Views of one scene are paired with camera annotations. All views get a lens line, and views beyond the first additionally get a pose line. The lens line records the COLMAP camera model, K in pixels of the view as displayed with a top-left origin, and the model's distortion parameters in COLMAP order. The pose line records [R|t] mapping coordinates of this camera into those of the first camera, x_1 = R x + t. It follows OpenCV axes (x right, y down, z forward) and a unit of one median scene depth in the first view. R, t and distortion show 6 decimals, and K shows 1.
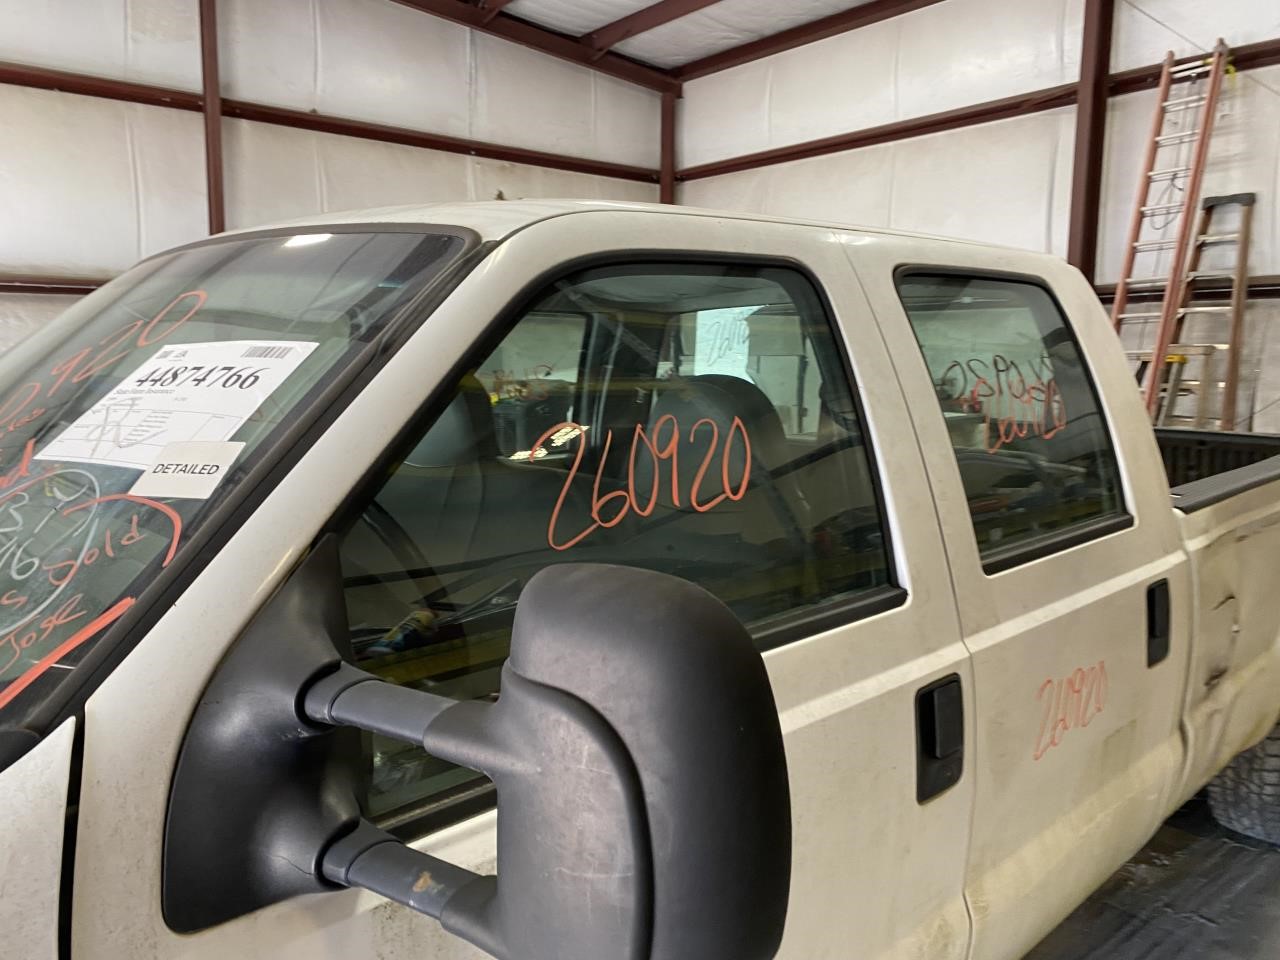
lens RADIAL K [[1054.1, 0, 581.3], [0, 1054.1, 463.9], [0, 0, 1]] dist [0.005558, -0.004007]
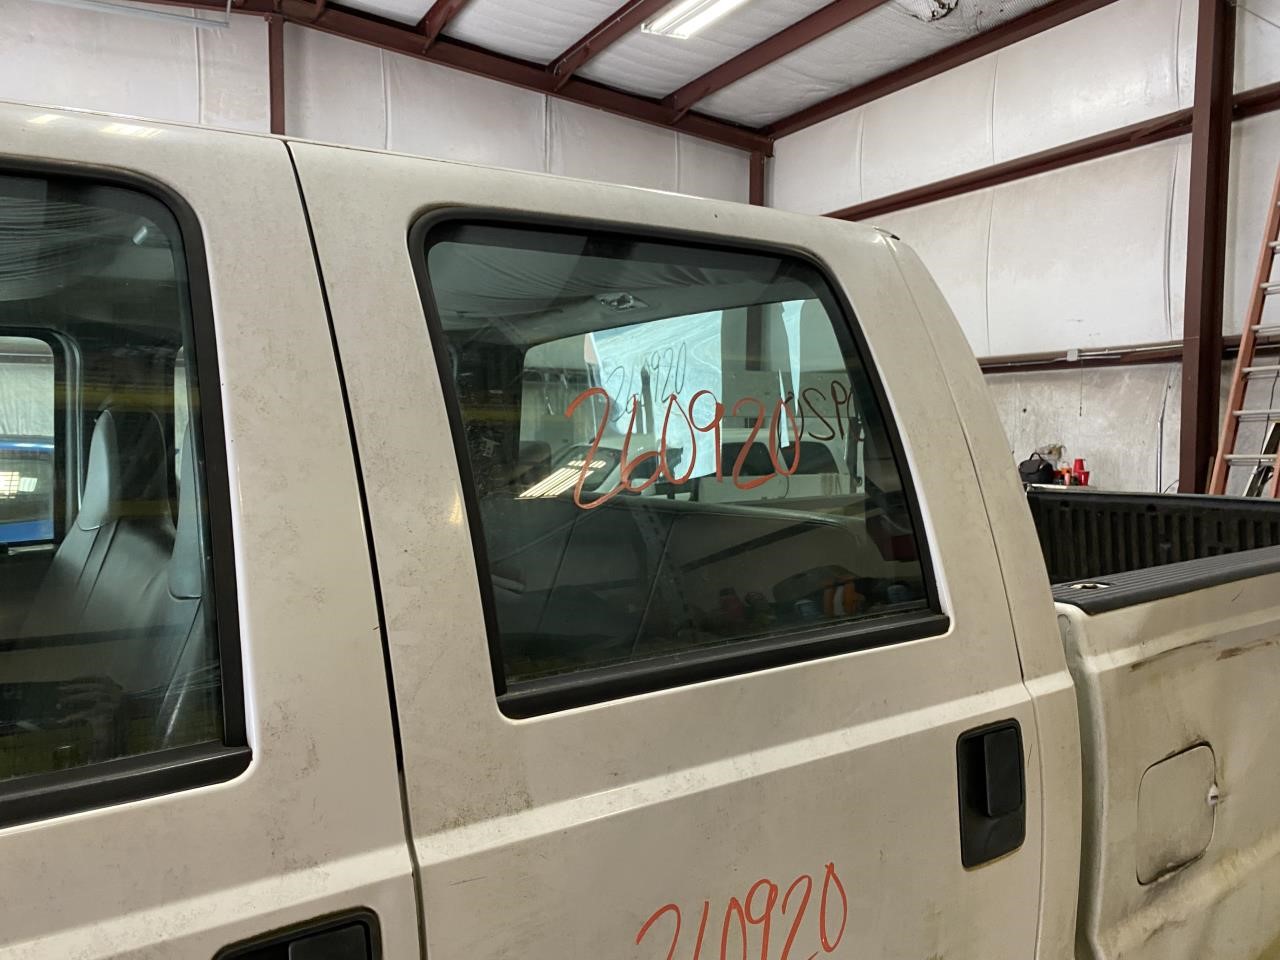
lens RADIAL K [[1054.1, 0, 581.3], [0, 1054.1, 463.9], [0, 0, 1]] dist [0.005558, -0.004007]
pose [[0.988392, -0.001552, -0.151915, 0.113417], [-0.009873, 0.997178, -0.074426, 0.002133], [0.151601, 0.075062, 0.985588, 0.096287]]
